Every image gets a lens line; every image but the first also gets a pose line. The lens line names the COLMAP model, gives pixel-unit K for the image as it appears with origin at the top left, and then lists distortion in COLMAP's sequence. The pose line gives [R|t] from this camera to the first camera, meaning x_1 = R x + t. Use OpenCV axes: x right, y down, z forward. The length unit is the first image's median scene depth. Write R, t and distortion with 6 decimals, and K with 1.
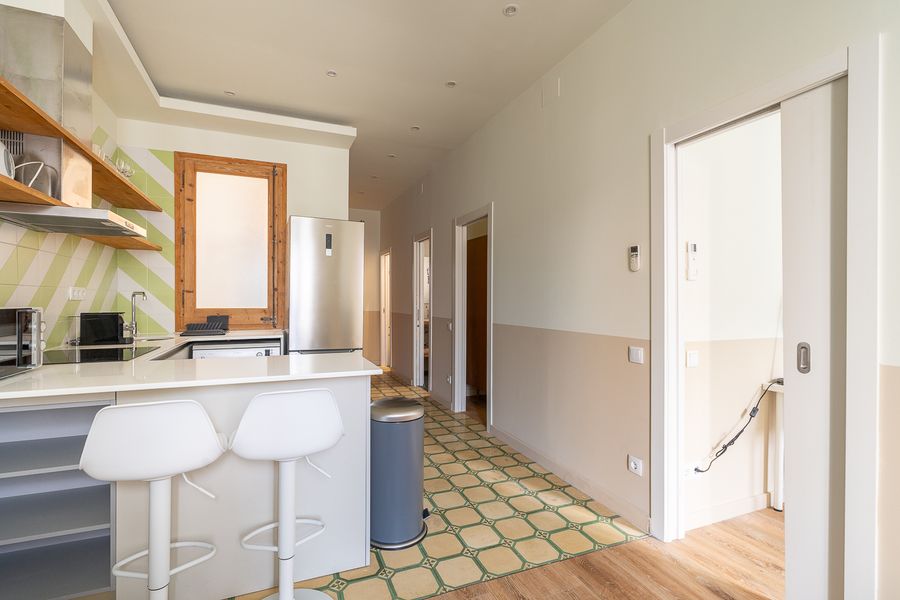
lens RADIAL K [[410.7, 0, 458.1], [0, 410.7, 298.9], [0, 0, 1]] dist [-0.002184, -0.000401]
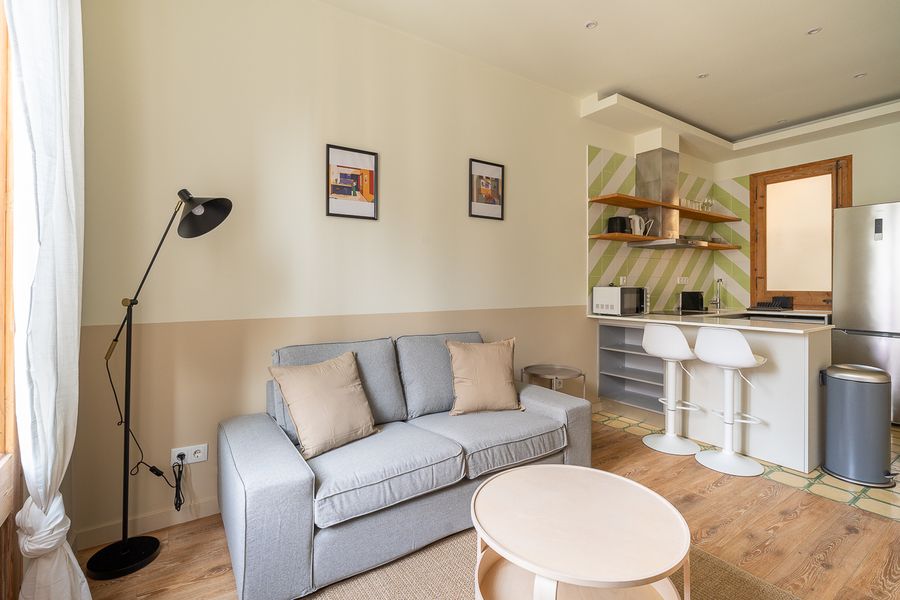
lens RADIAL K [[433.2, 0, 452.4], [0, 433.2, 283.4], [0, 0, 1]] dist [-0.001548, -0.000335]
pose [[0.192064, -0.005750, -0.981366, 0.515561], [0.006055, 0.999971, -0.004674, 0.001055], [0.981364, -0.005044, 0.192093, -0.239647]]
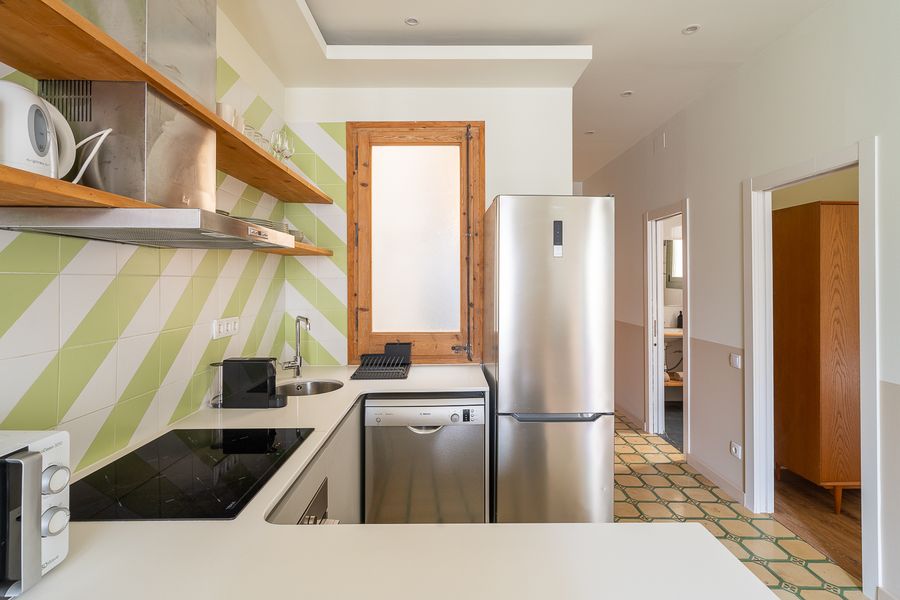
lens RADIAL K [[442.8, 0, 453.7], [0, 442.8, 279.5], [0, 0, 1]] dist [-0.001151, 0.000091]
pose [[0.919612, -0.004721, -0.392799, -0.192839], [0.003914, 0.999988, -0.002854, -0.067843], [0.392808, 0.001087, 0.919620, 0.329131]]
